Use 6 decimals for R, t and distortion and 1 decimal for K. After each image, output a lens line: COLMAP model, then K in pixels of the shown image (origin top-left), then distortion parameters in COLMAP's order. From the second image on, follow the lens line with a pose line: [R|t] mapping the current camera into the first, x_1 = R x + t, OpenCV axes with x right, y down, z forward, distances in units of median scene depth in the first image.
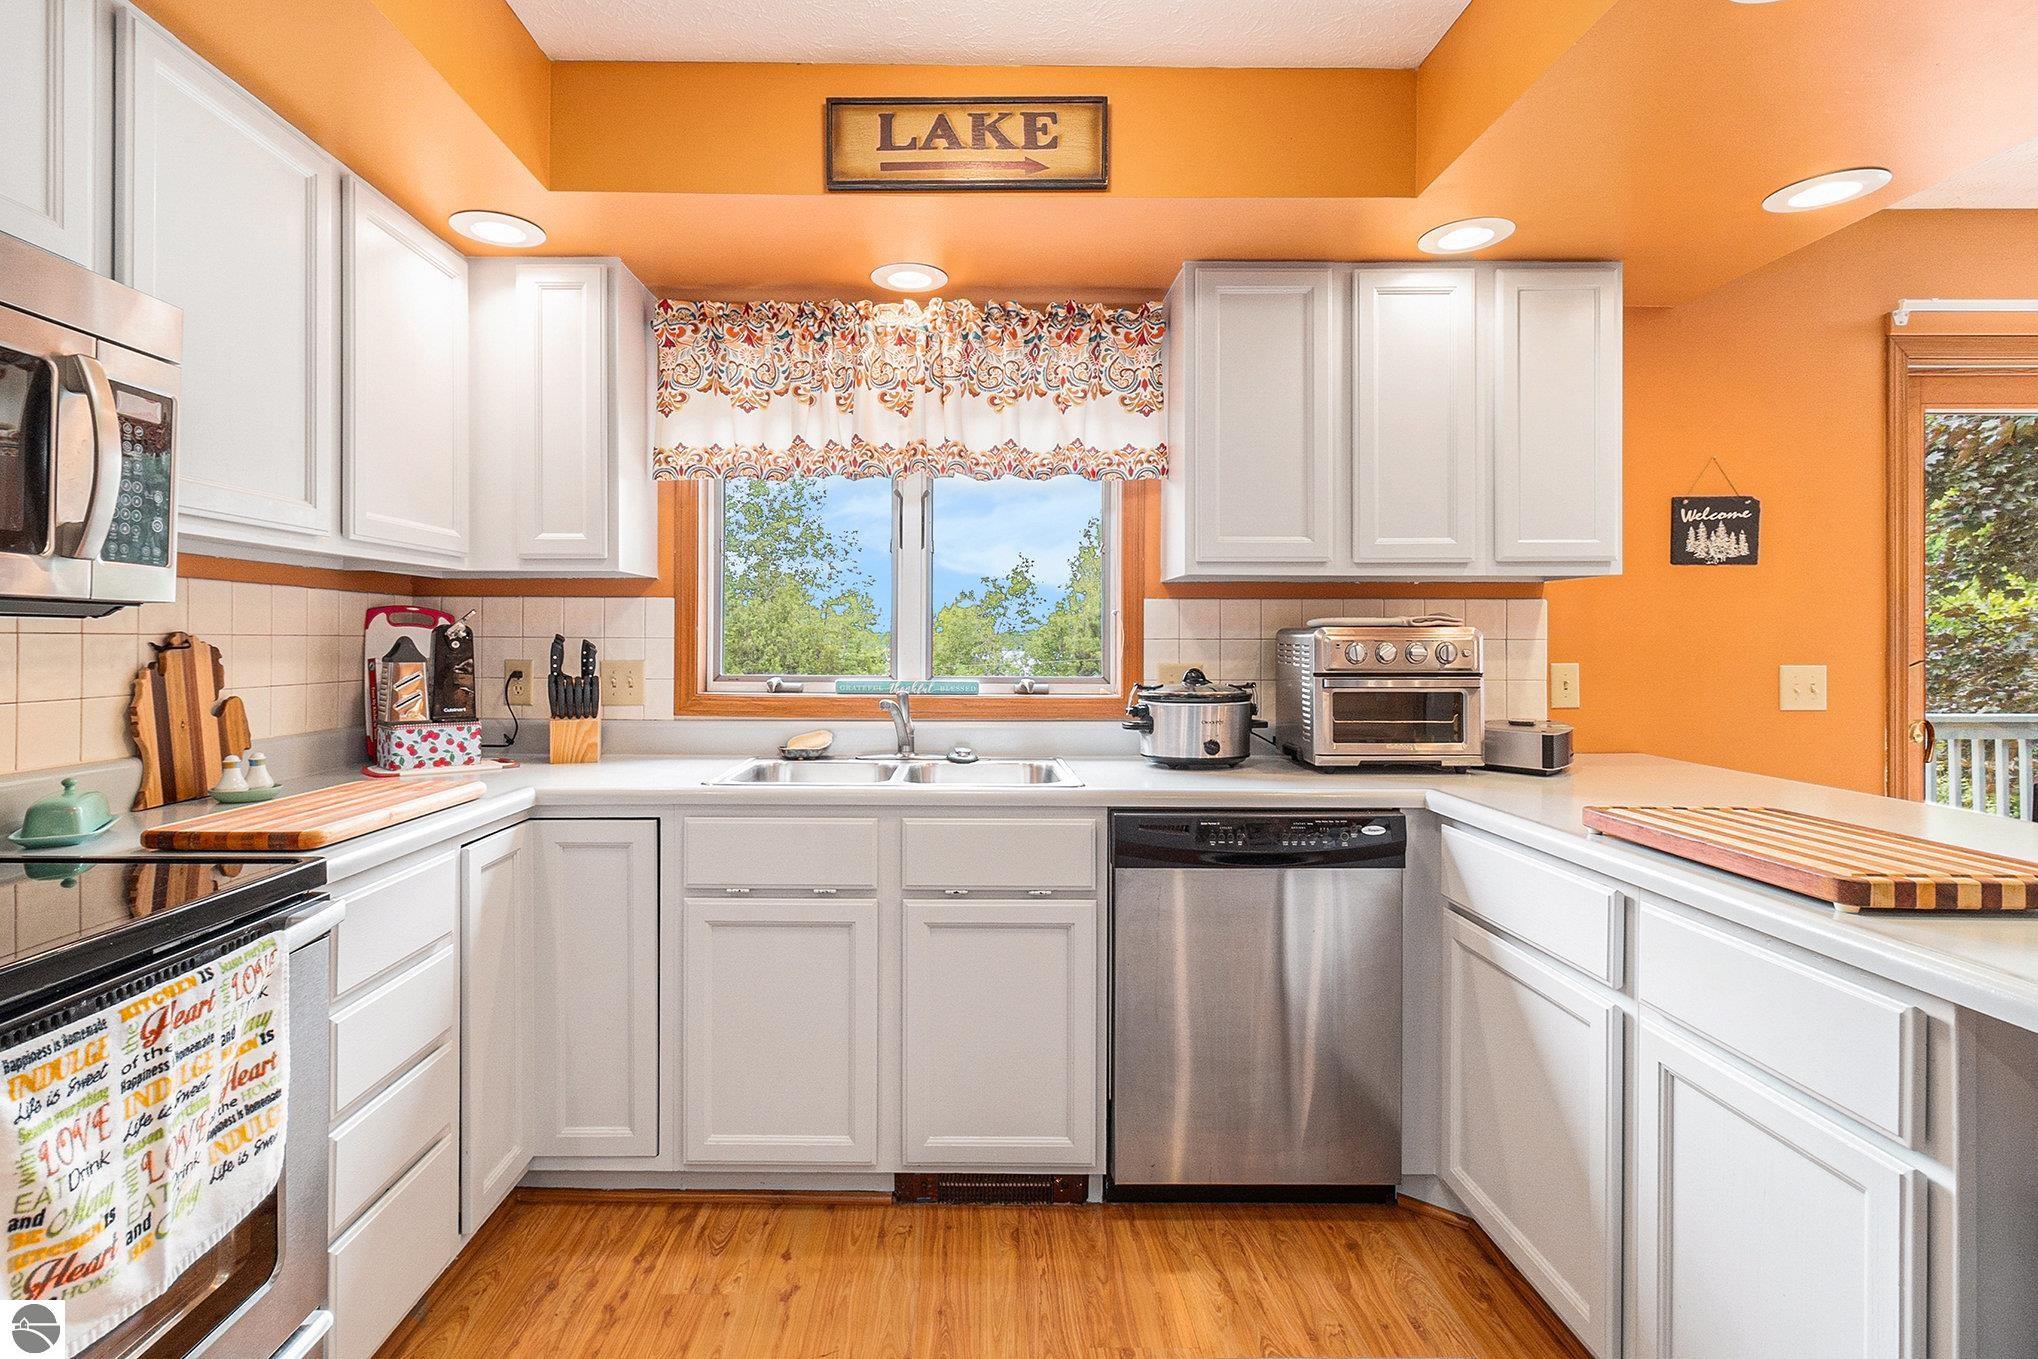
lens RADIAL K [[950.0, 0, 1061.7], [0, 950.0, 643.6], [0, 0, 1]] dist [0.002282, 0.000057]
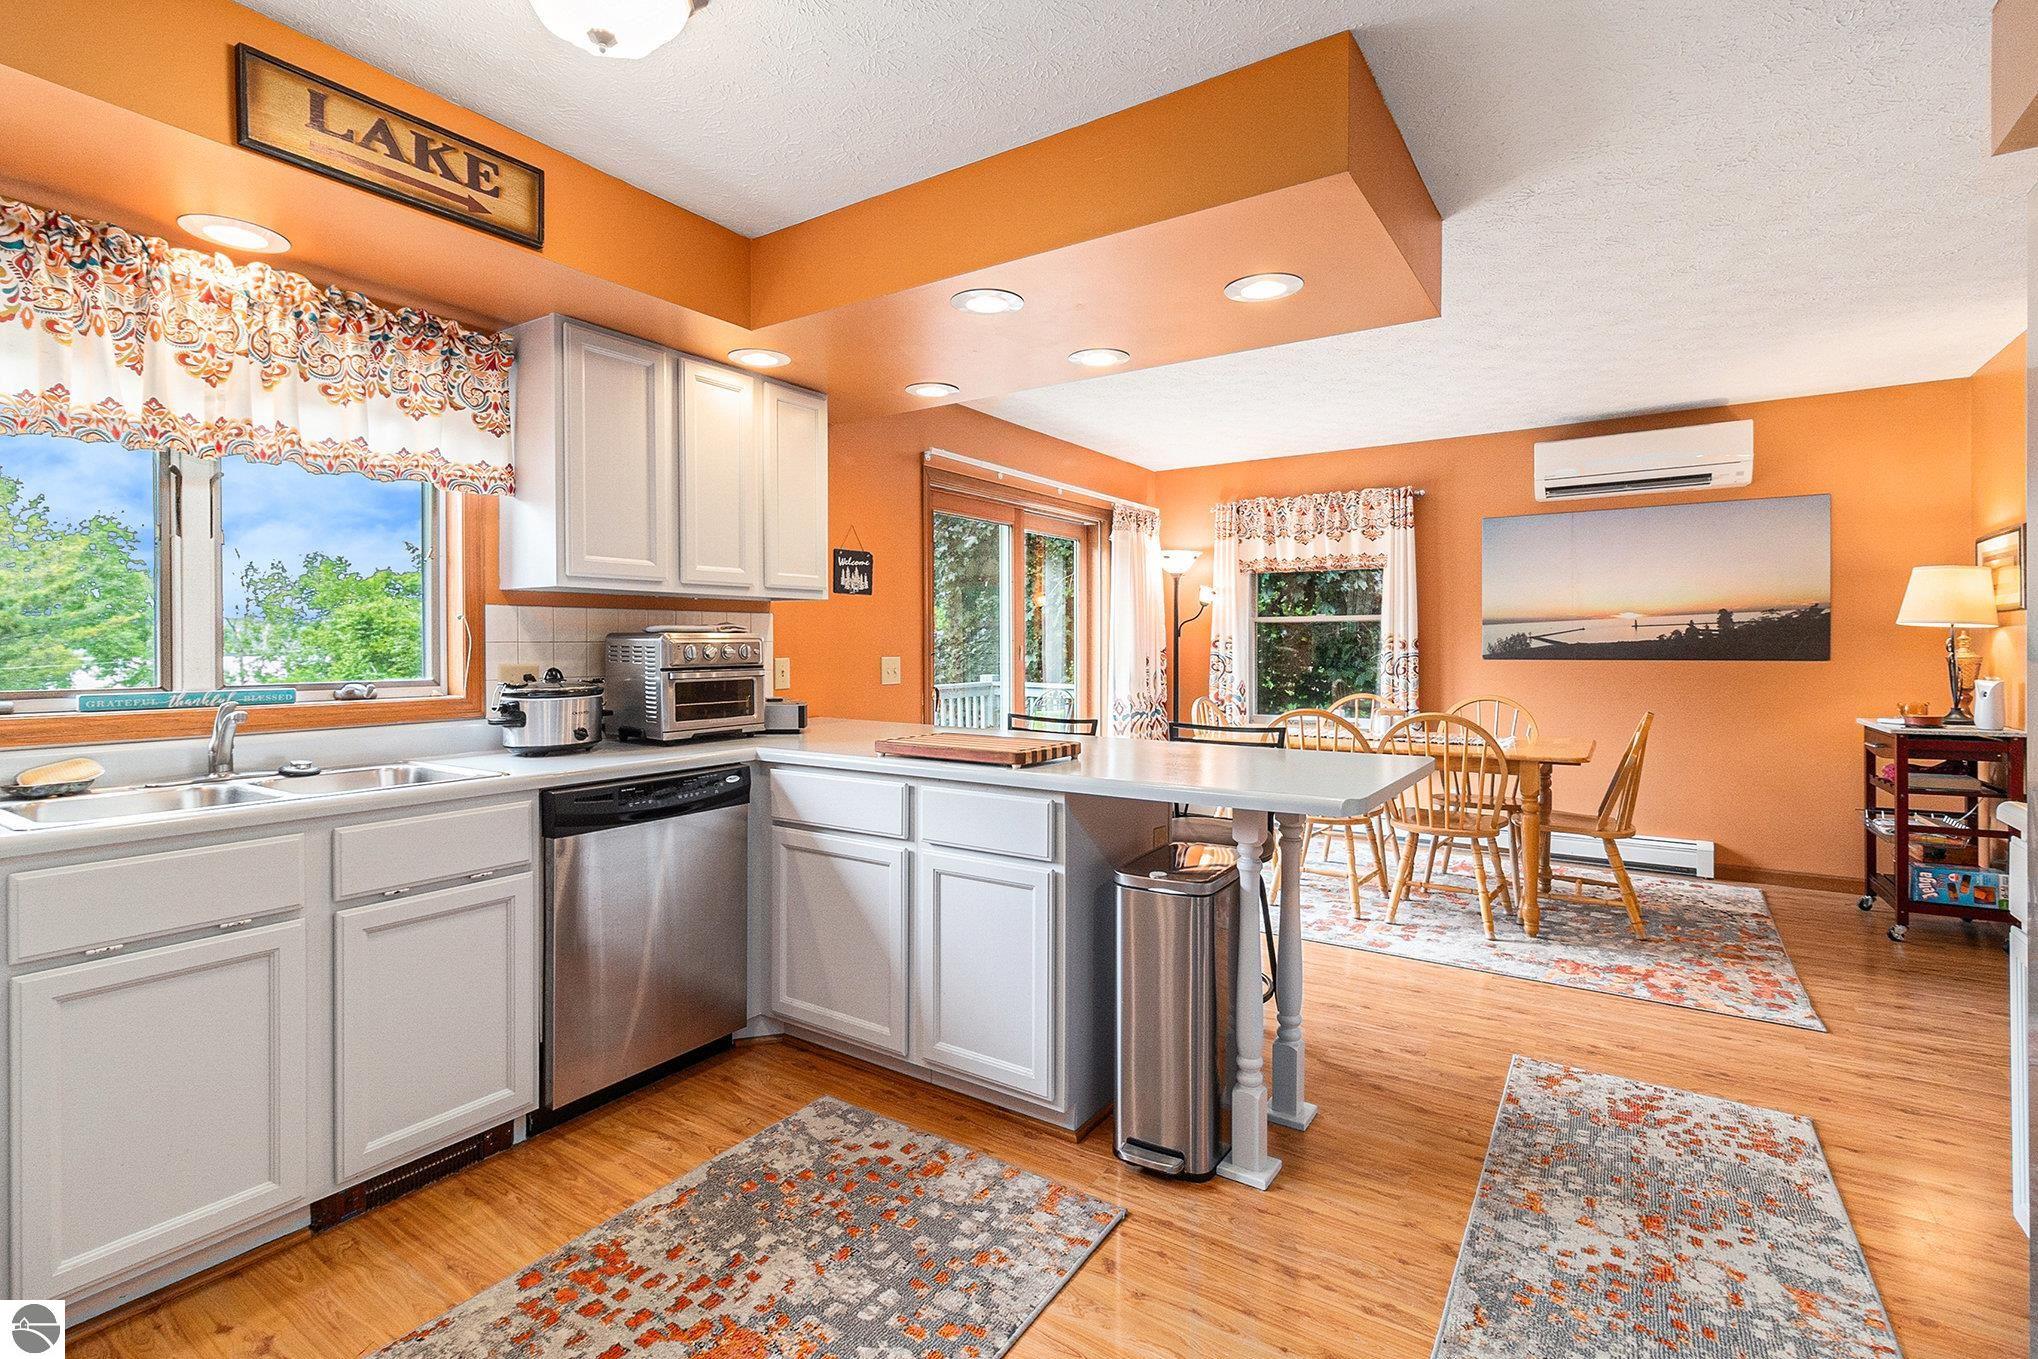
lens RADIAL K [[950.0, 0, 1010.0], [0, 950.0, 659.9], [0, 0, 1]] dist [0.002282, 0.000057]
pose [[0.554480, -0.018070, 0.832001, -0.538416], [0.004204, 0.999812, 0.018912, -0.002737], [-0.832187, -0.006988, 0.554452, -0.099040]]
